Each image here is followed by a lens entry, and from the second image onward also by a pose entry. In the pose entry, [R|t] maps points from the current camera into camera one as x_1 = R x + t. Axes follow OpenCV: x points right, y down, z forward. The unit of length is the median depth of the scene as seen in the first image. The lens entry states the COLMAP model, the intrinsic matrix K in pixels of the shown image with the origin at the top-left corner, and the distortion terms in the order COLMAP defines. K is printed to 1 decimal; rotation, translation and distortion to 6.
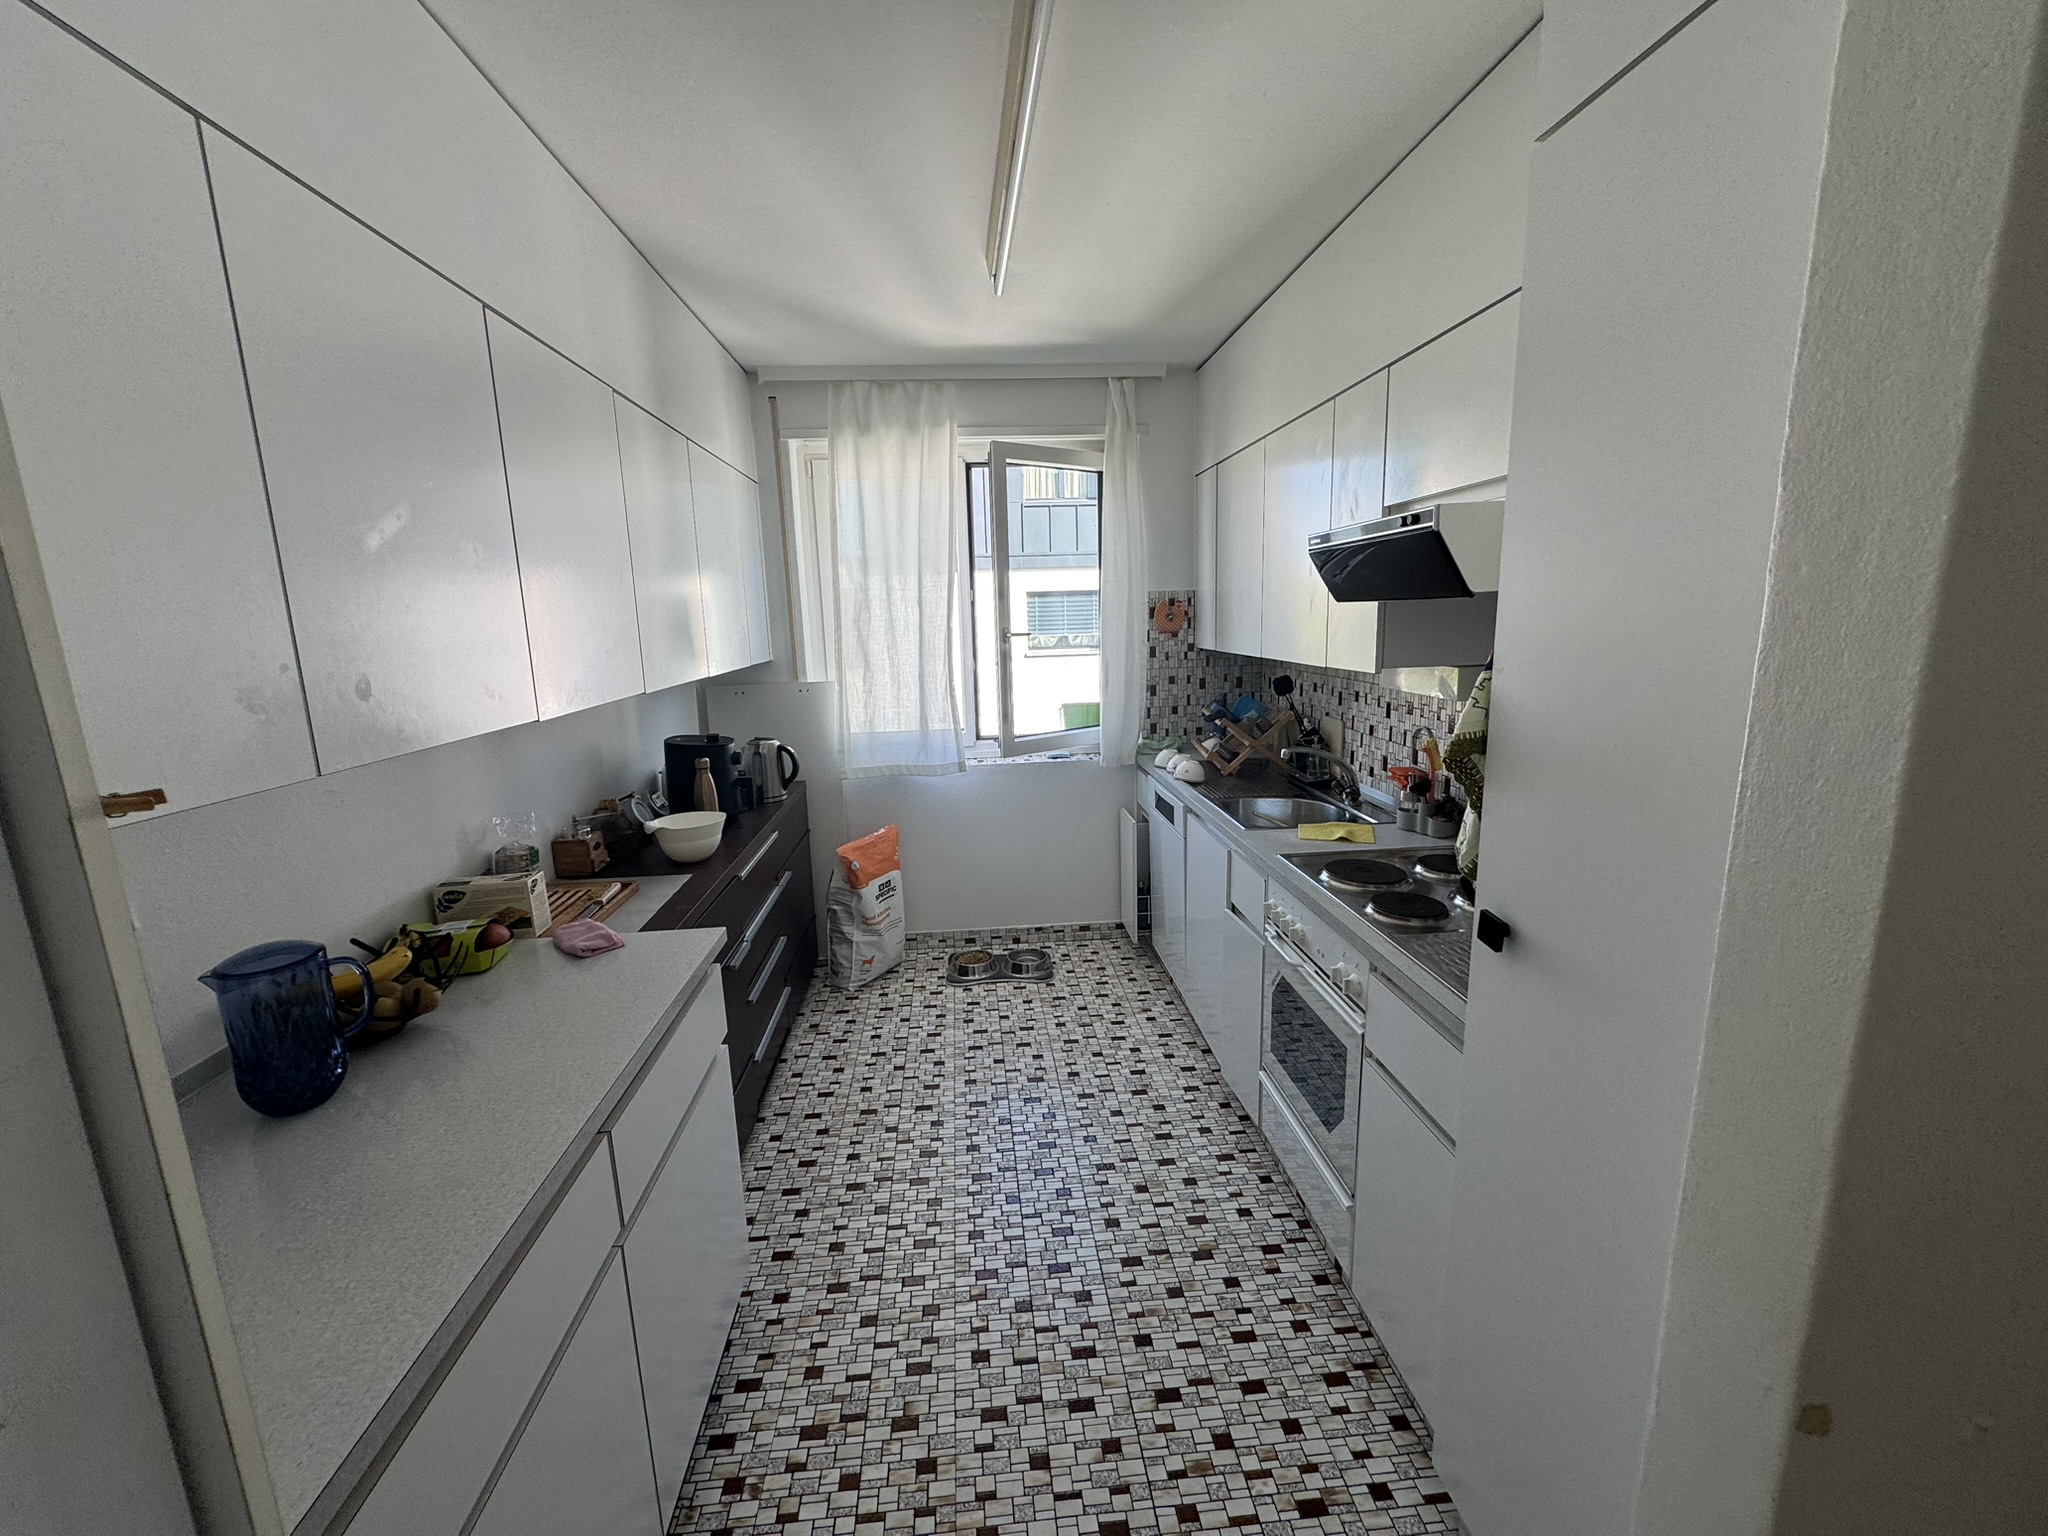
lens RADIAL K [[814.0, 0, 1018.6], [0, 814.0, 766.8], [0, 0, 1]] dist [-0.005160, 0.001363]
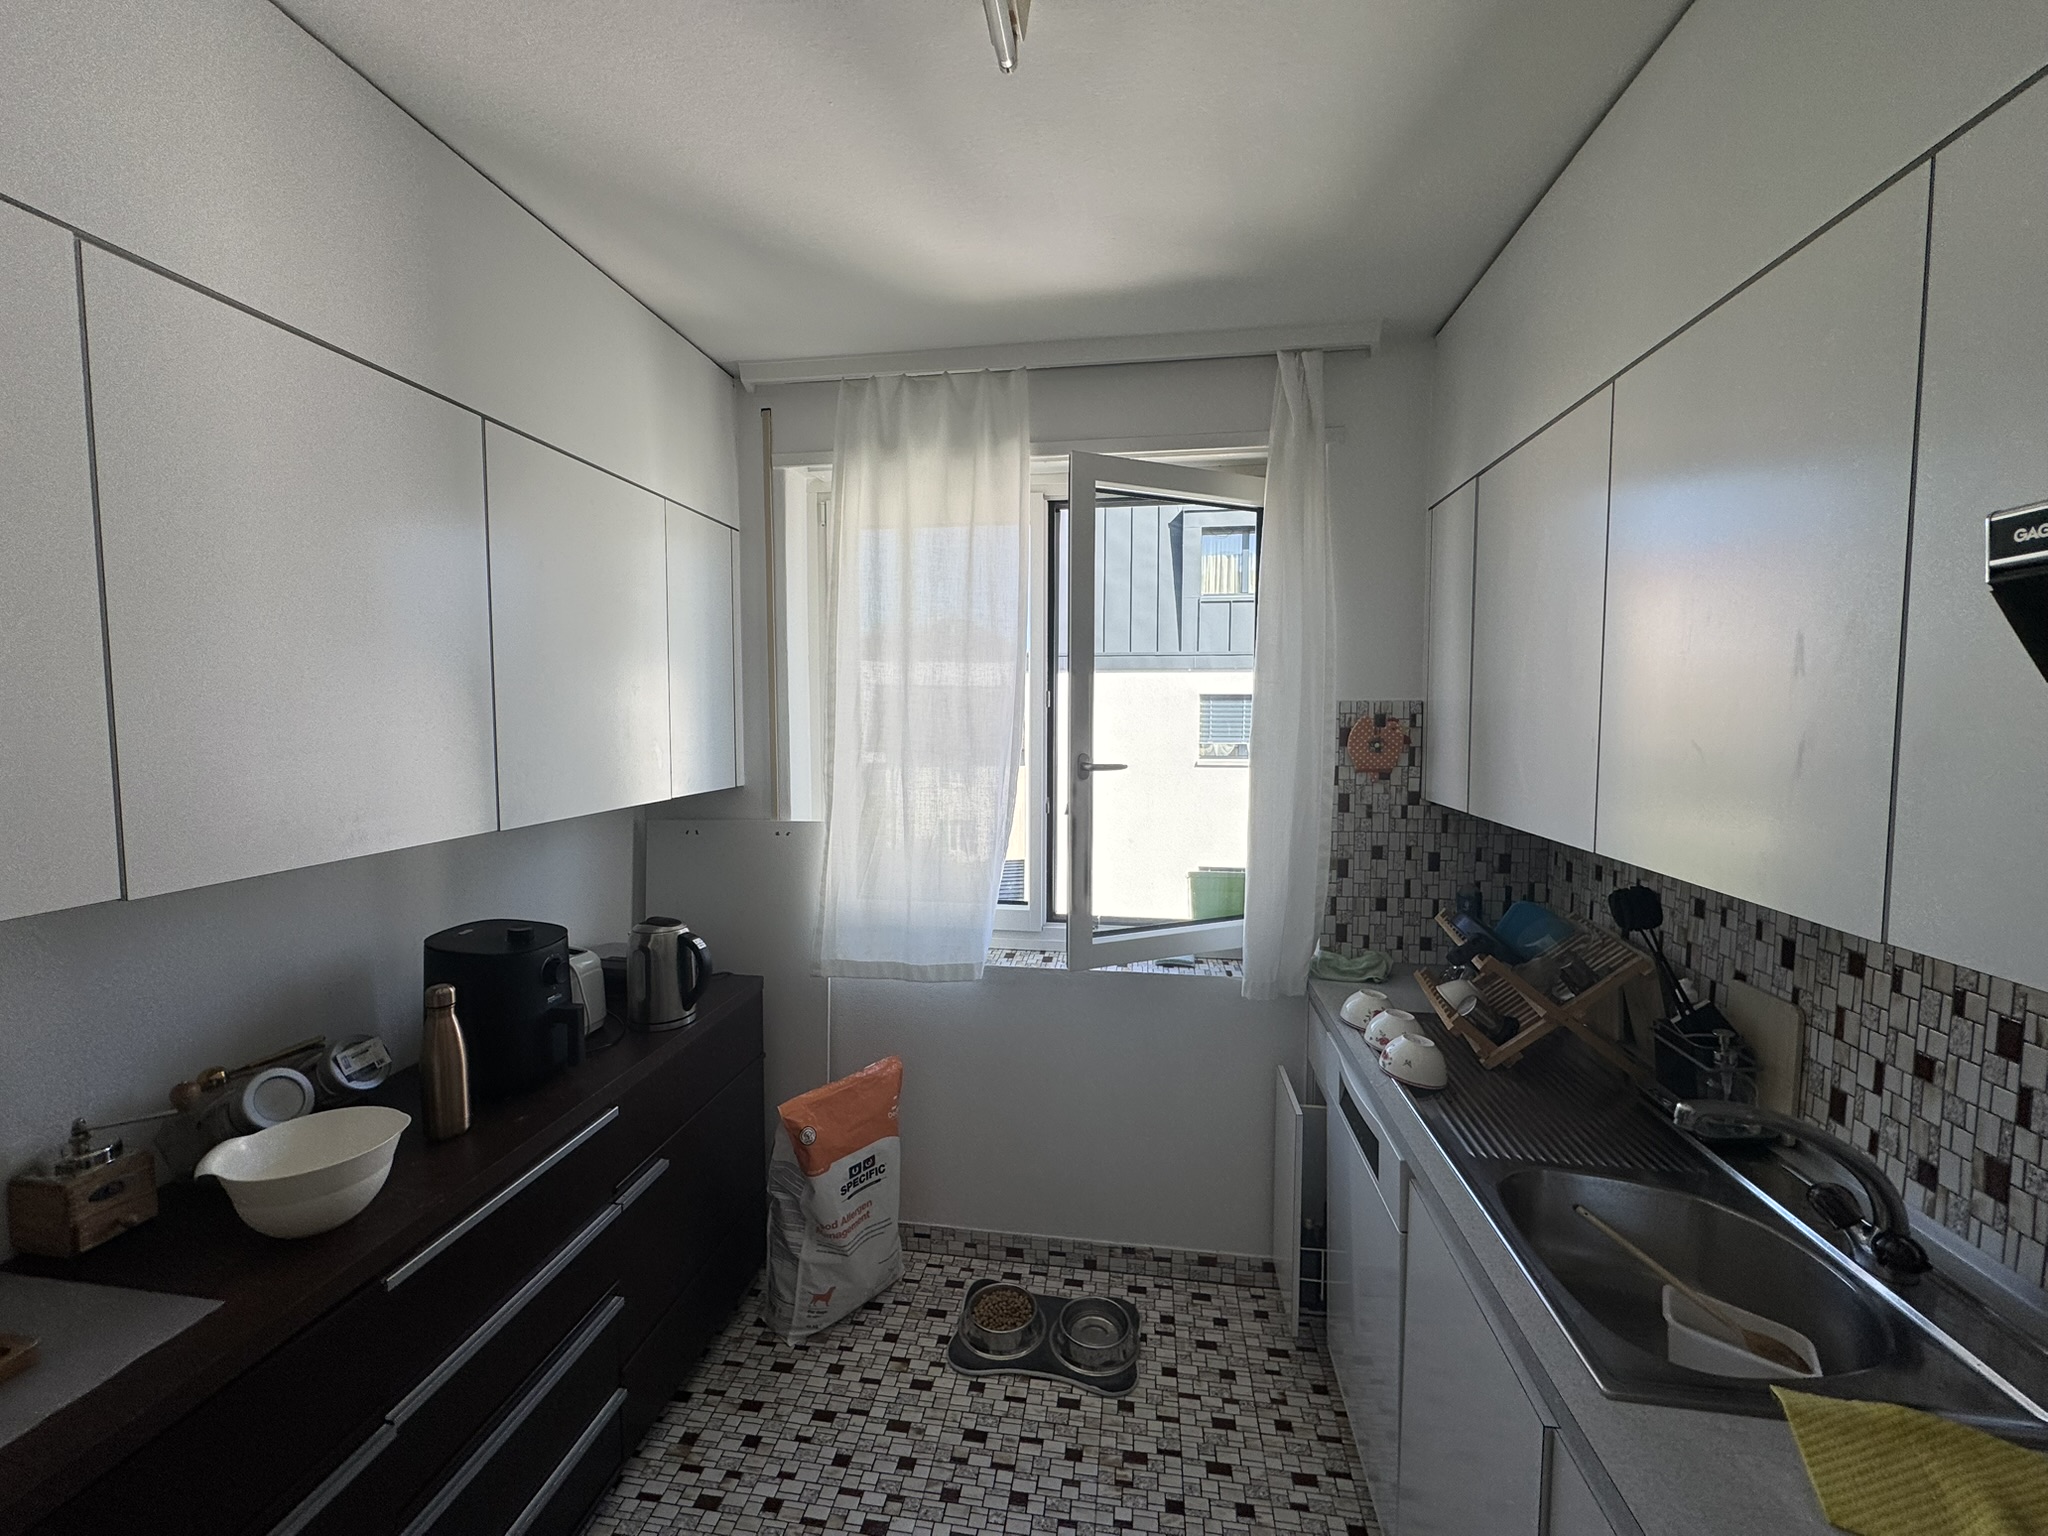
lens RADIAL K [[814.0, 0, 1018.6], [0, 814.0, 766.9], [0, 0, 1]] dist [-0.005160, 0.001363]
pose [[0.974331, 0.045474, -0.220478, 0.069928], [-0.071416, 0.991234, -0.111154, -0.091699], [0.213490, 0.124046, 0.969038, 0.409549]]
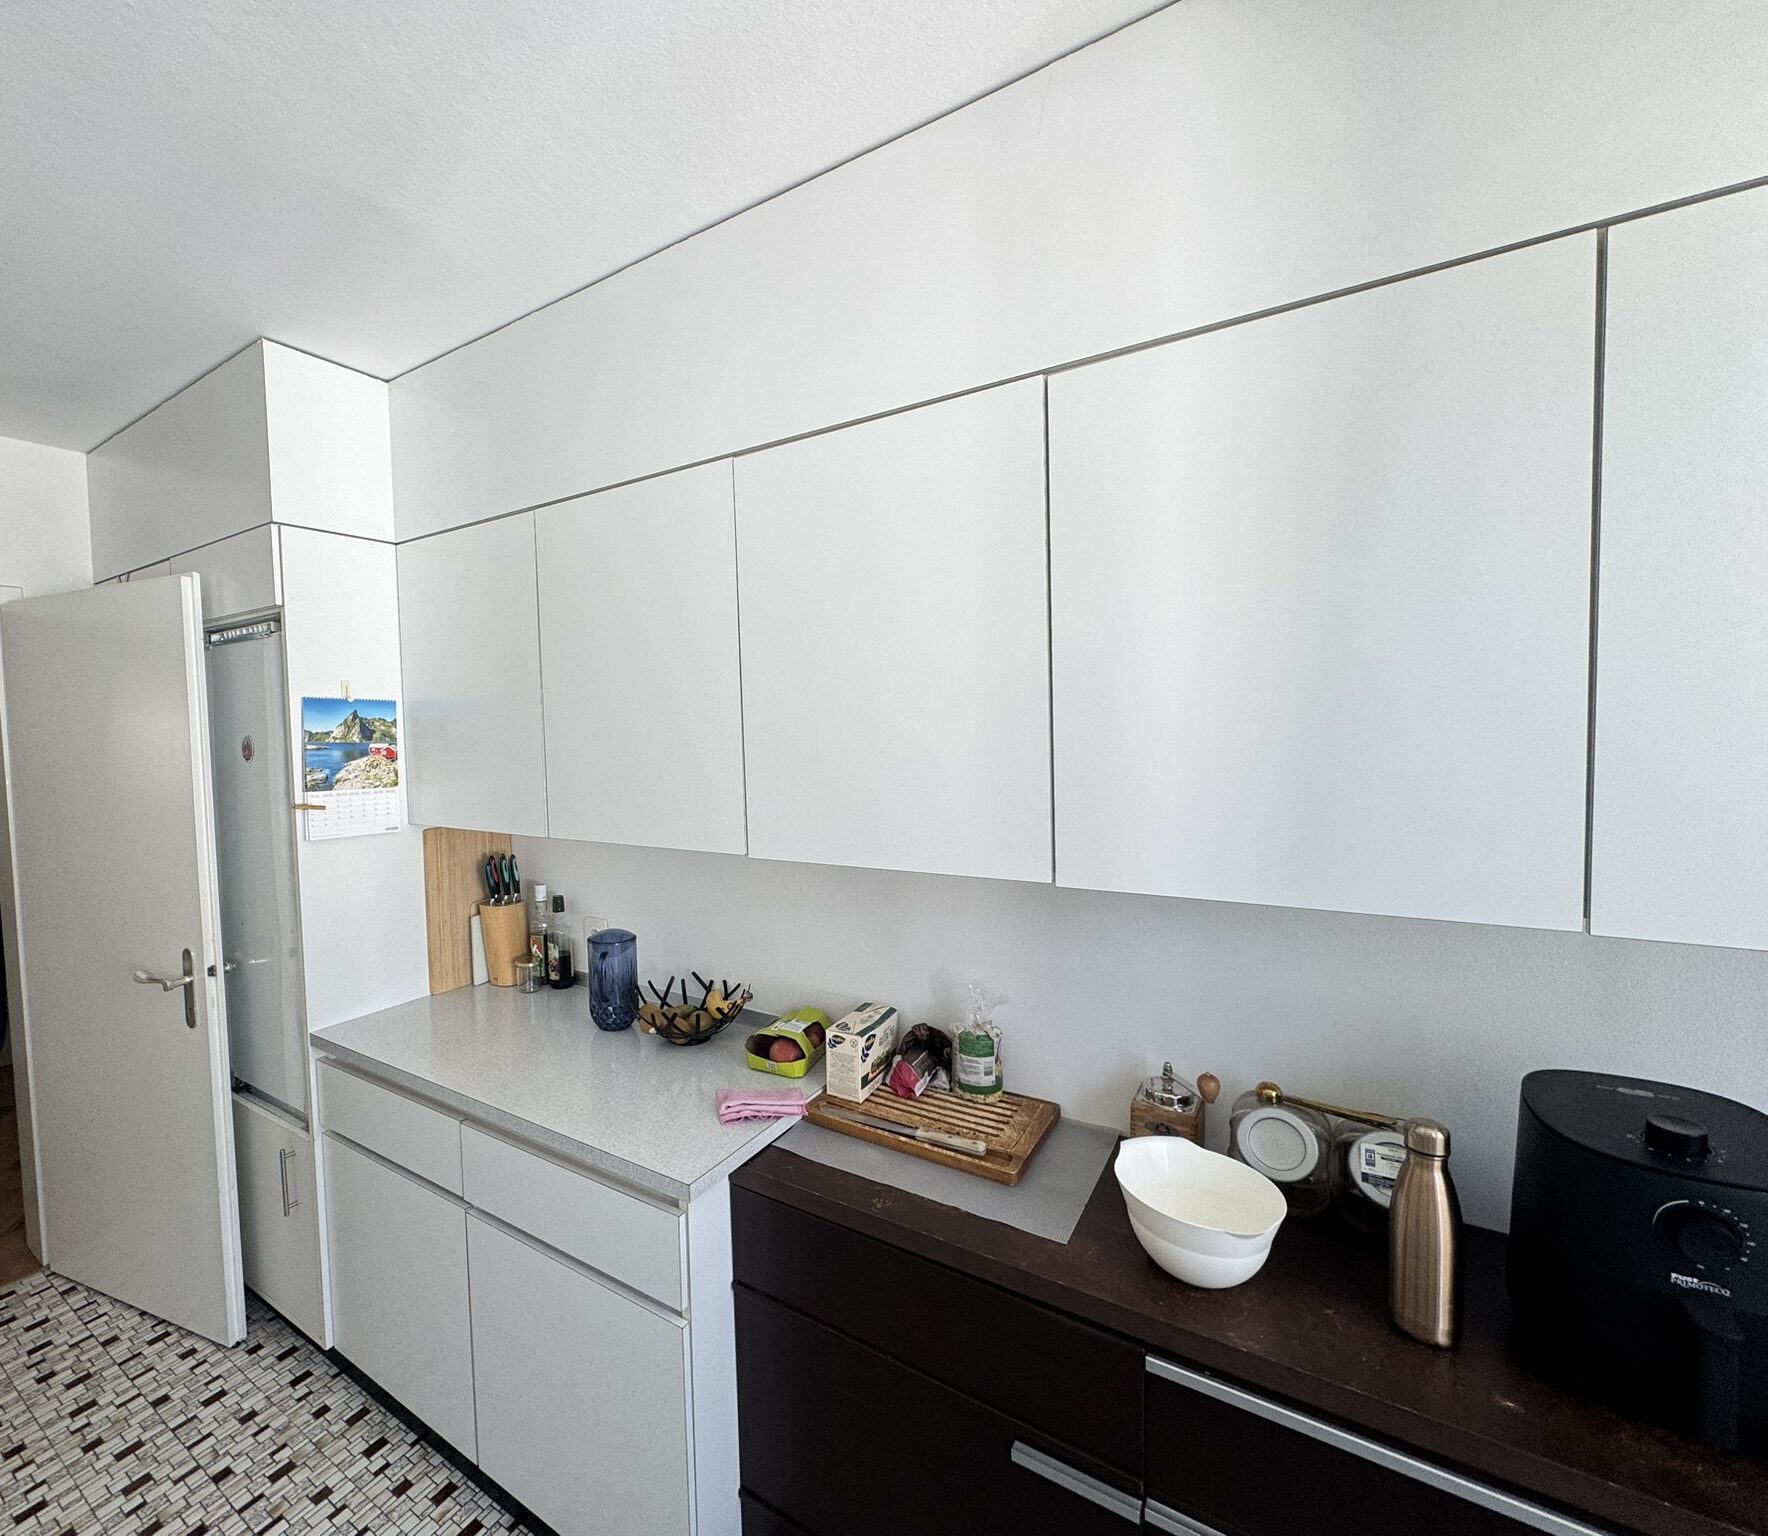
lens RADIAL K [[805.2, 0, 742.3], [0, 805.2, 771.7], [0, 0, 1]] dist [0.000103, 0.000071]
pose [[-0.642569, 0.080535, -0.761984, 0.064675], [-0.104442, 0.975974, 0.191226, -0.155744], [0.759076, 0.202459, -0.618719, 0.718198]]
